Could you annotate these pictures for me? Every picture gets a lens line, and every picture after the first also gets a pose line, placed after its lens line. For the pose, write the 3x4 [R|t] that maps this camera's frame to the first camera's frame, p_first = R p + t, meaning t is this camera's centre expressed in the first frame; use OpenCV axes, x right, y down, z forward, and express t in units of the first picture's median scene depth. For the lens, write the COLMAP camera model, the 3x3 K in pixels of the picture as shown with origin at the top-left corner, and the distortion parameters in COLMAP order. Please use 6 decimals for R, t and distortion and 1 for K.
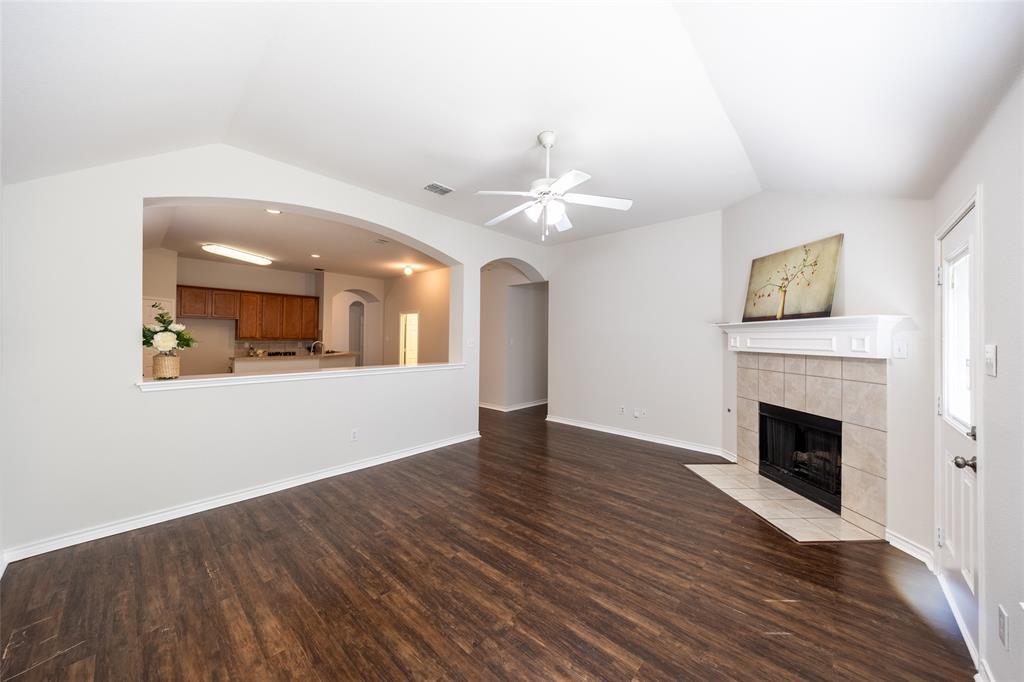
lens RADIAL K [[359.3, 0, 511.8], [0, 359.3, 332.3], [0, 0, 1]] dist [0.001646, -0.000850]
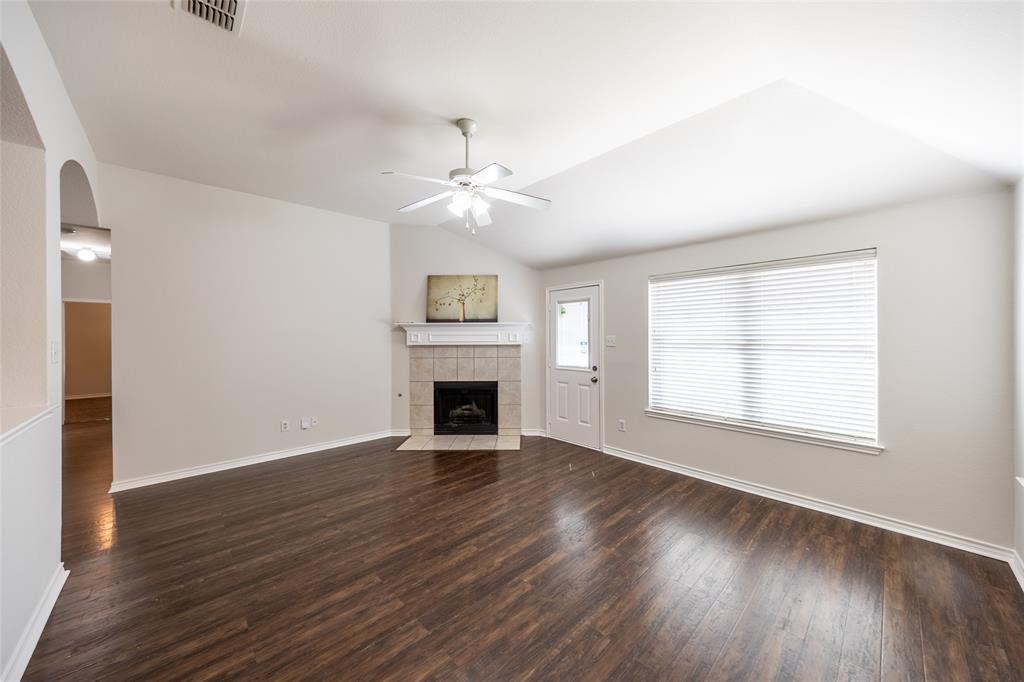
lens RADIAL K [[359.3, 0, 518.5], [0, 359.3, 333.2], [0, 0, 1]] dist [0.001646, -0.000850]
pose [[0.068355, -0.004736, 0.997650, -0.703211], [-0.008186, 0.999952, 0.005308, 0.000672], [-0.997627, -0.008530, 0.068313, 0.654593]]
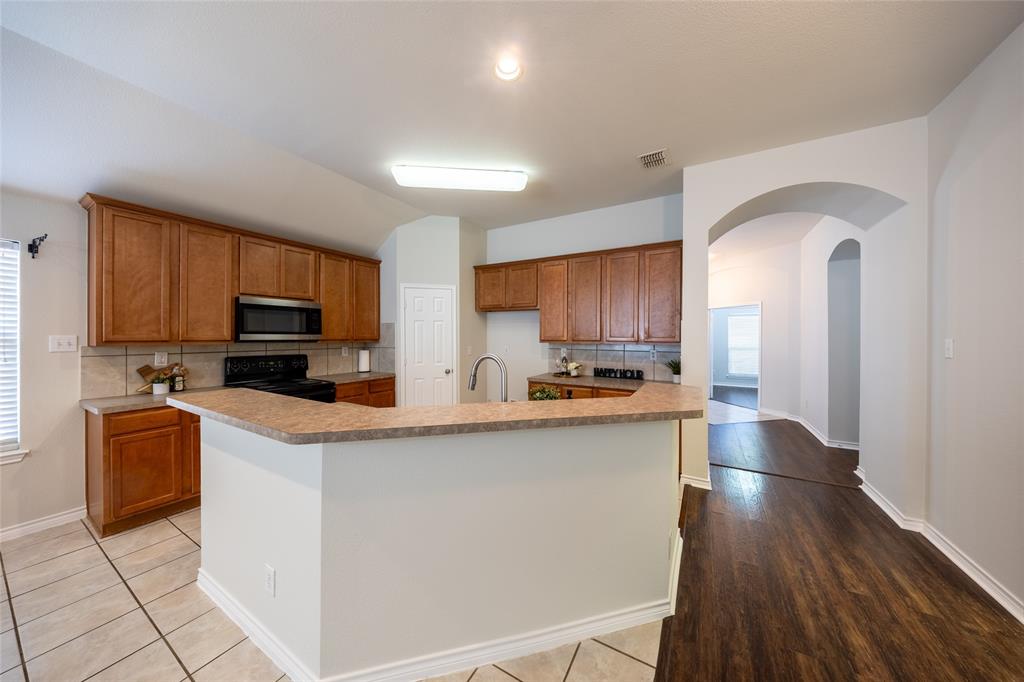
lens RADIAL K [[323.5, 0, 514.4], [0, 323.5, 338.8], [0, 0, 1]] dist [-0.011701, 0.000033]
pose [[0.222725, -0.002226, -0.974879, -0.589043], [0.014740, 0.999891, 0.001084, 0.027691], [0.974770, -0.014611, 0.222734, 1.944623]]
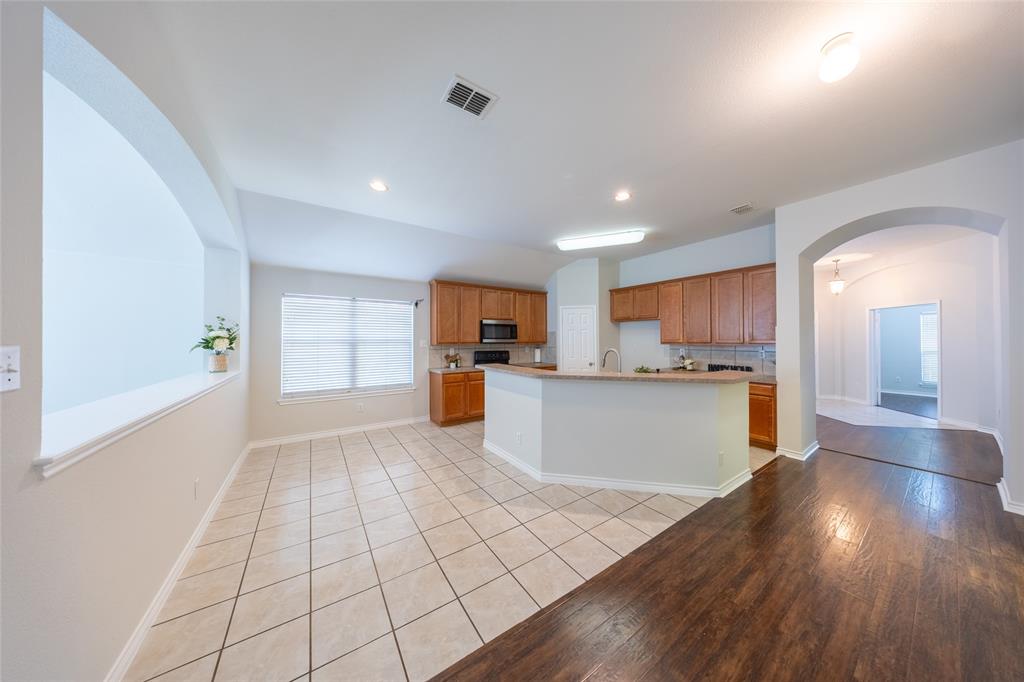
lens RADIAL K [[298.6, 0, 511.1], [0, 298.6, 337.4], [0, 0, 1]] dist [-0.003075, -0.000333]
pose [[-0.237965, -0.018233, -0.971103, -0.105001], [0.015477, 0.999626, -0.022562, 0.032560], [0.971150, -0.020399, -0.237594, 1.934184]]
